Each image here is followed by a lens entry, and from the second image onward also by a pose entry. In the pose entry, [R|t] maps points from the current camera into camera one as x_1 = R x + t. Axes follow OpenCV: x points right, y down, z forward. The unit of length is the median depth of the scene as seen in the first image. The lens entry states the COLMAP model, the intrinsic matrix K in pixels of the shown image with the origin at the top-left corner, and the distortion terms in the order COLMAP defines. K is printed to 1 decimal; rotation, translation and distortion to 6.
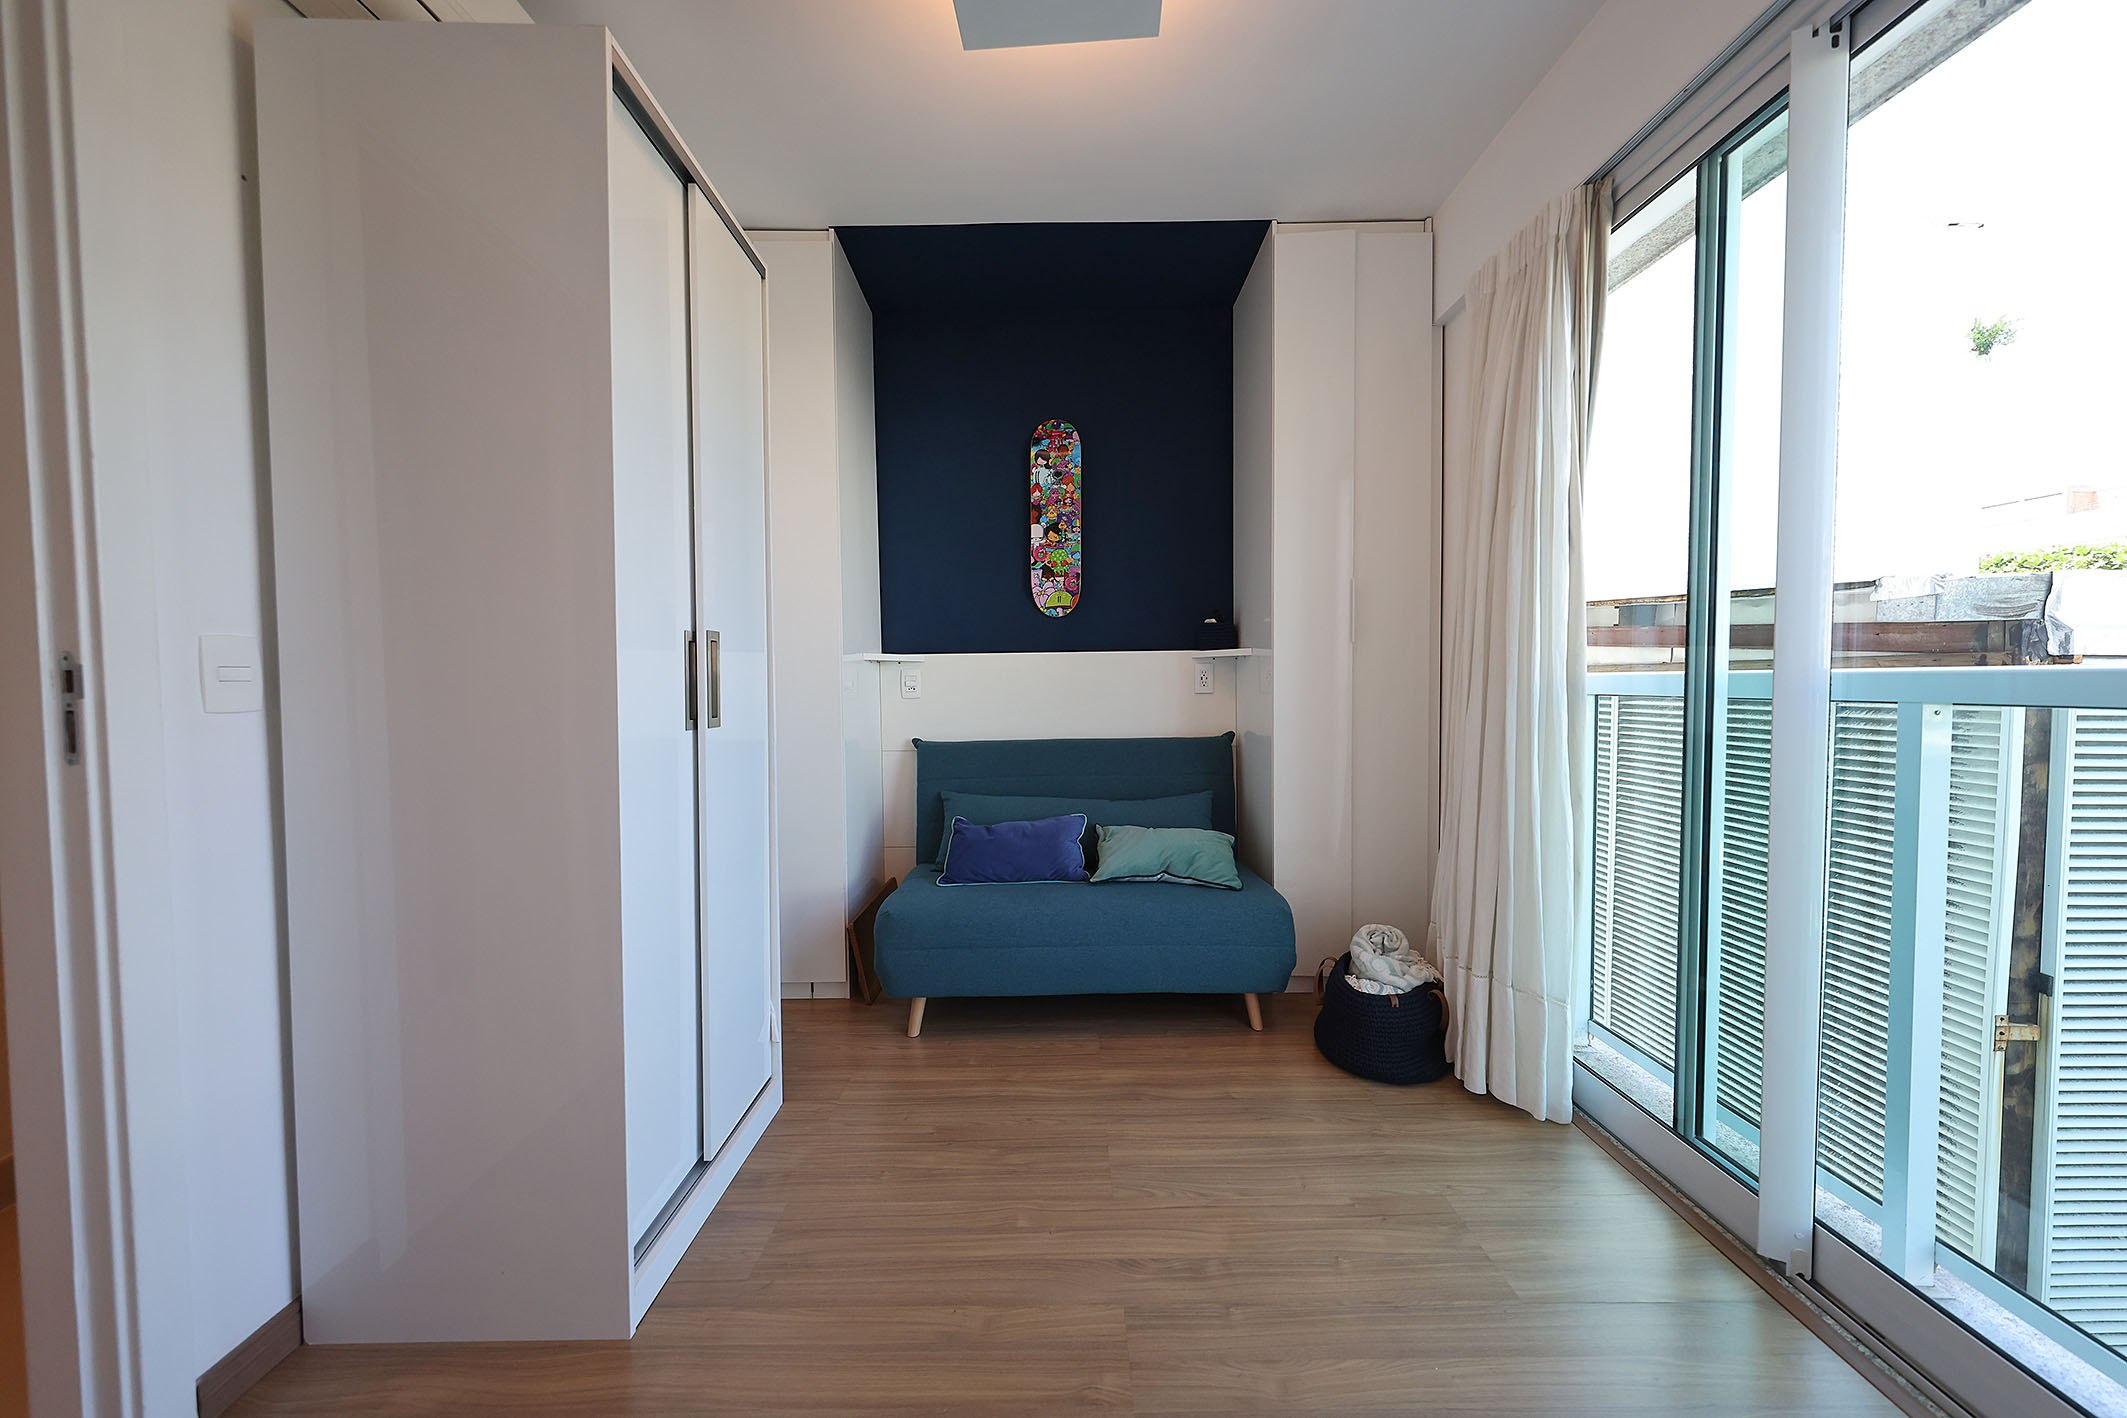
lens RADIAL K [[723.3, 0, 1056.0], [0, 723.3, 705.2], [0, 0, 1]] dist [-0.001423, -0.000081]
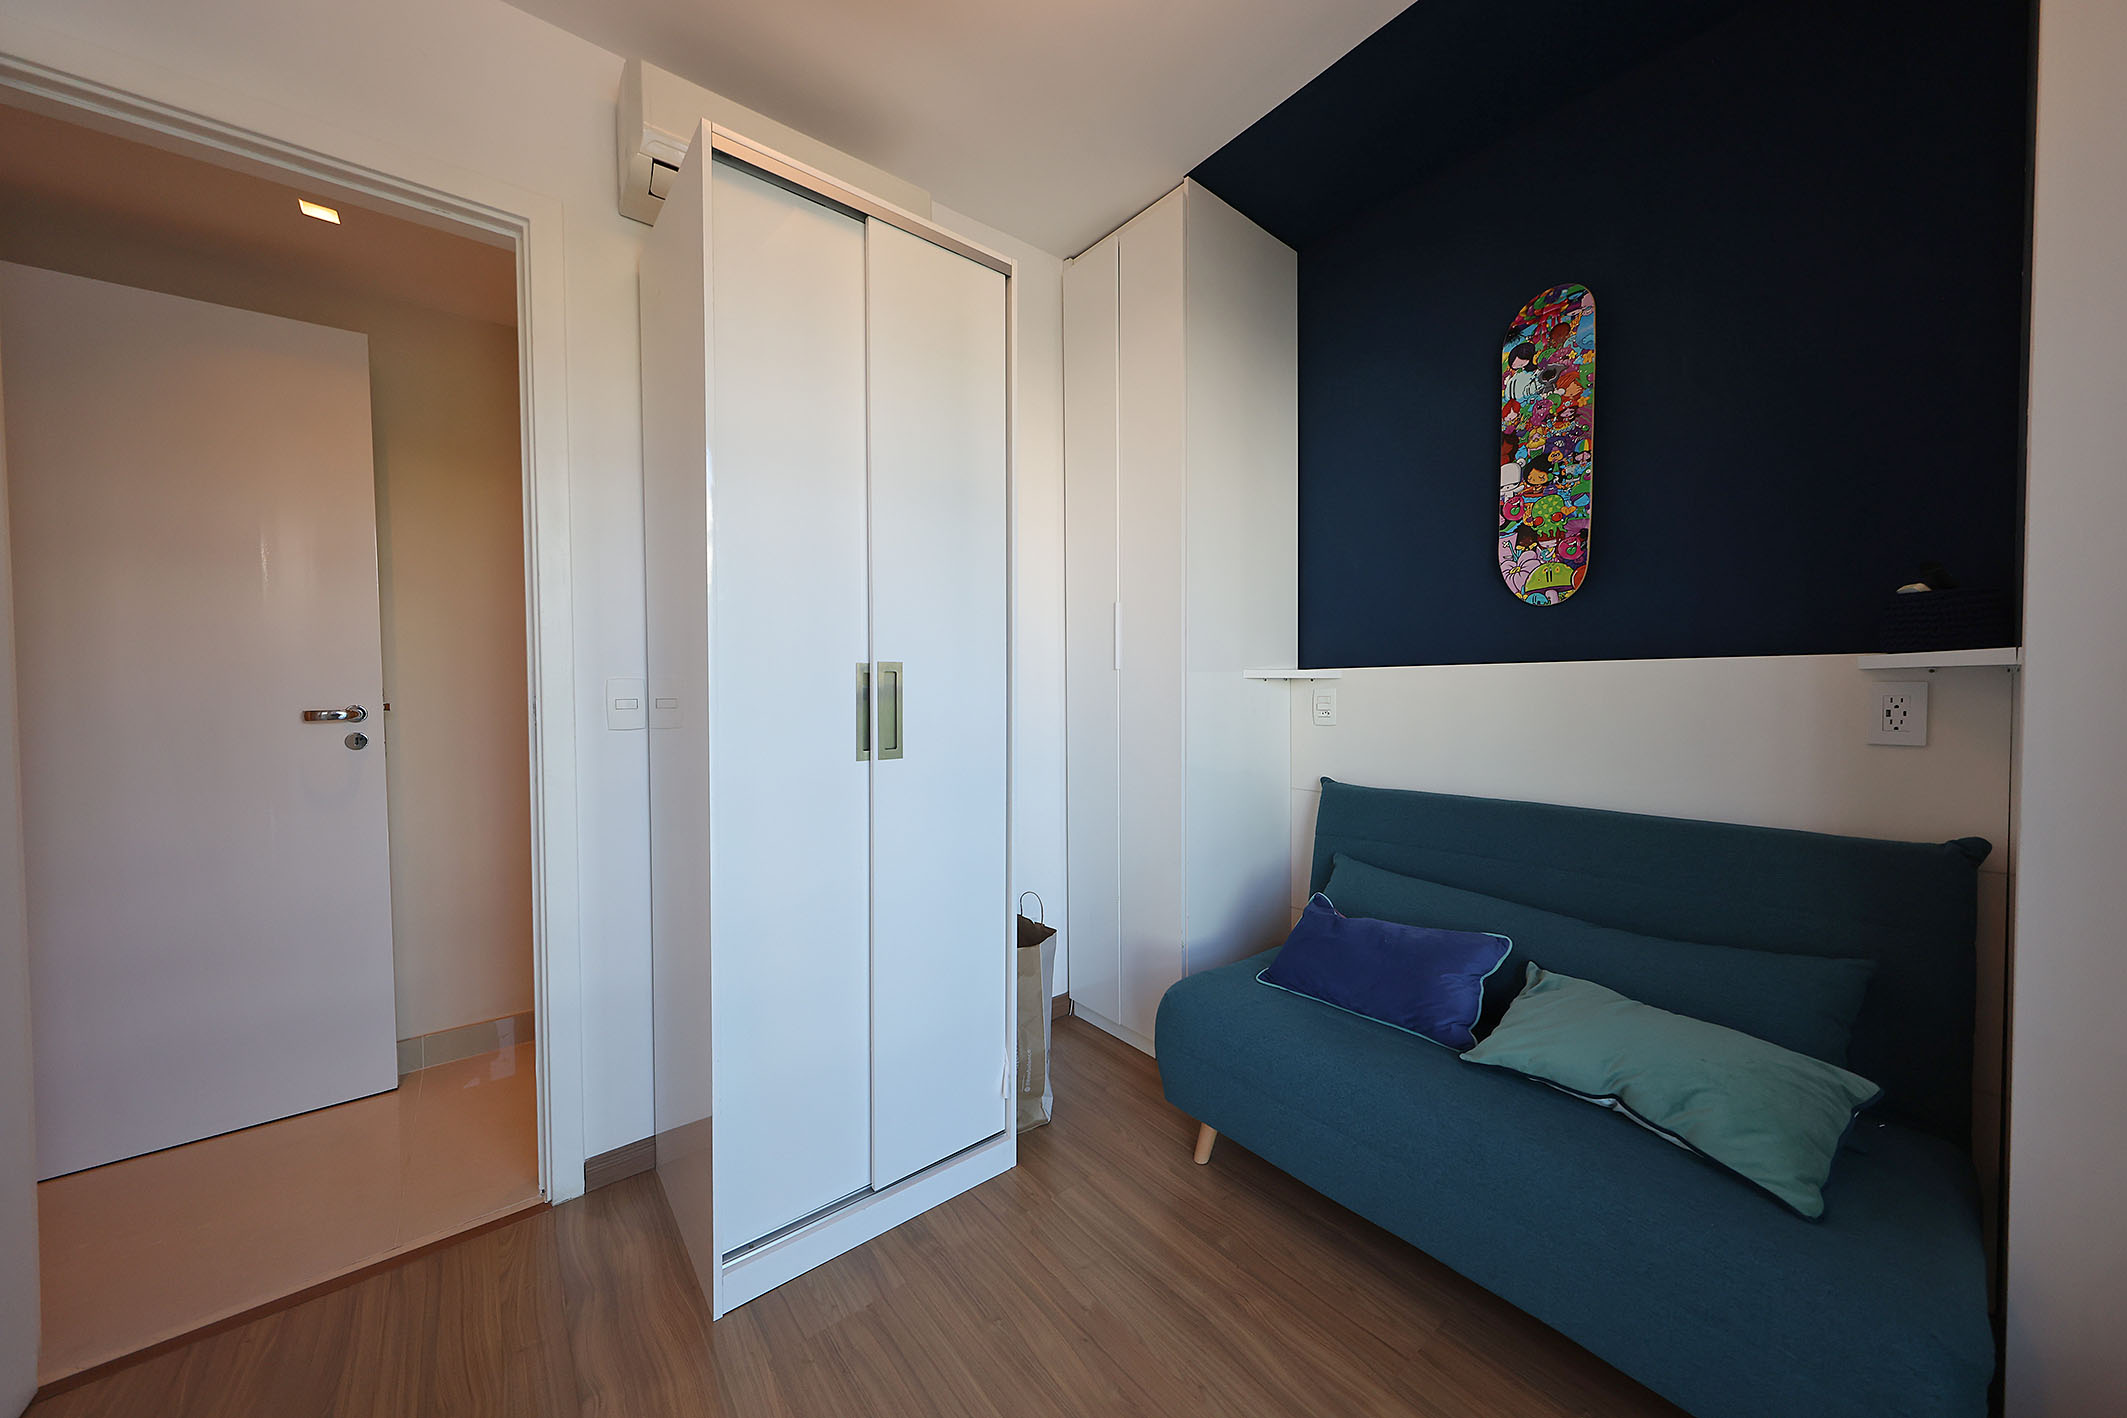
lens RADIAL K [[723.3, 0, 1059.3], [0, 723.3, 708.1], [0, 0, 1]] dist [-0.001423, -0.000081]
pose [[0.628638, 0.029075, -0.777155, 0.227145], [-0.028805, 0.999486, 0.014092, -0.030934], [0.777165, 0.013527, 0.629152, 0.289135]]
